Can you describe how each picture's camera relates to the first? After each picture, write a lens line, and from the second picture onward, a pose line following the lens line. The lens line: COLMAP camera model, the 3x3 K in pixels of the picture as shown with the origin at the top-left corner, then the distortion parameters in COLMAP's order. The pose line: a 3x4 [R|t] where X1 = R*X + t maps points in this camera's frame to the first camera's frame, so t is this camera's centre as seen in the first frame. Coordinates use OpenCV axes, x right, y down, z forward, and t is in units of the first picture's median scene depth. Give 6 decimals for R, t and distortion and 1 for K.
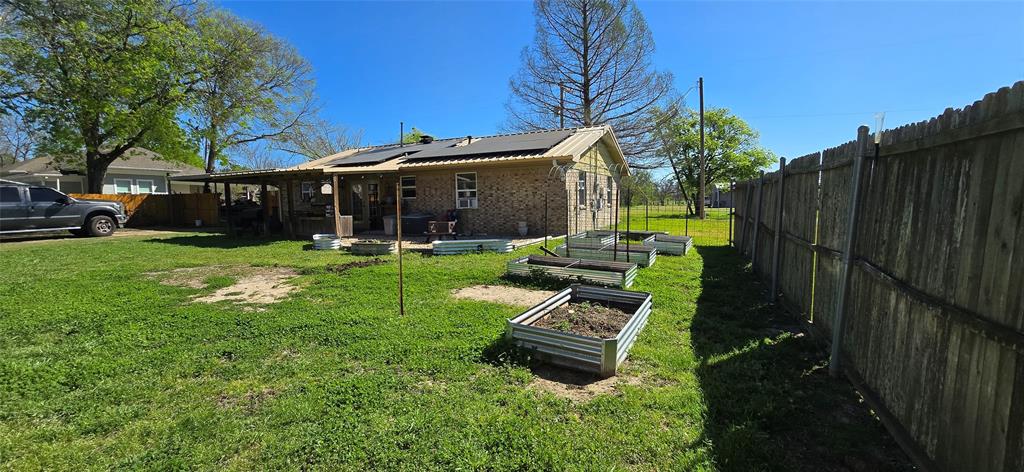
lens RADIAL K [[411.5, 0, 508.0], [0, 411.5, 236.9], [0, 0, 1]] dist [-0.008440, 0.001241]
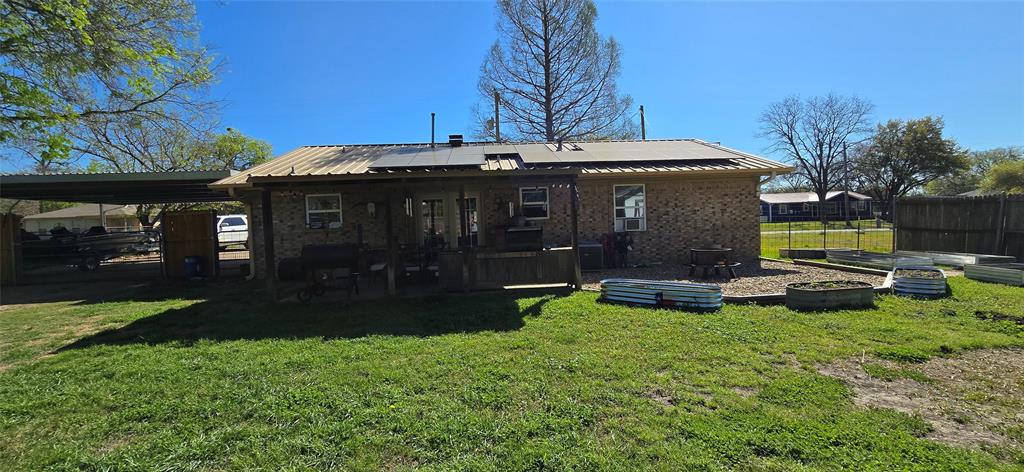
lens RADIAL K [[411.5, 0, 509.8], [0, 411.5, 241.0], [0, 0, 1]] dist [-0.008440, 0.001241]
pose [[0.874501, -0.040252, 0.483350, -0.818255], [0.061160, 0.997747, -0.027566, -0.052864], [-0.481151, 0.053668, 0.874993, 0.534964]]
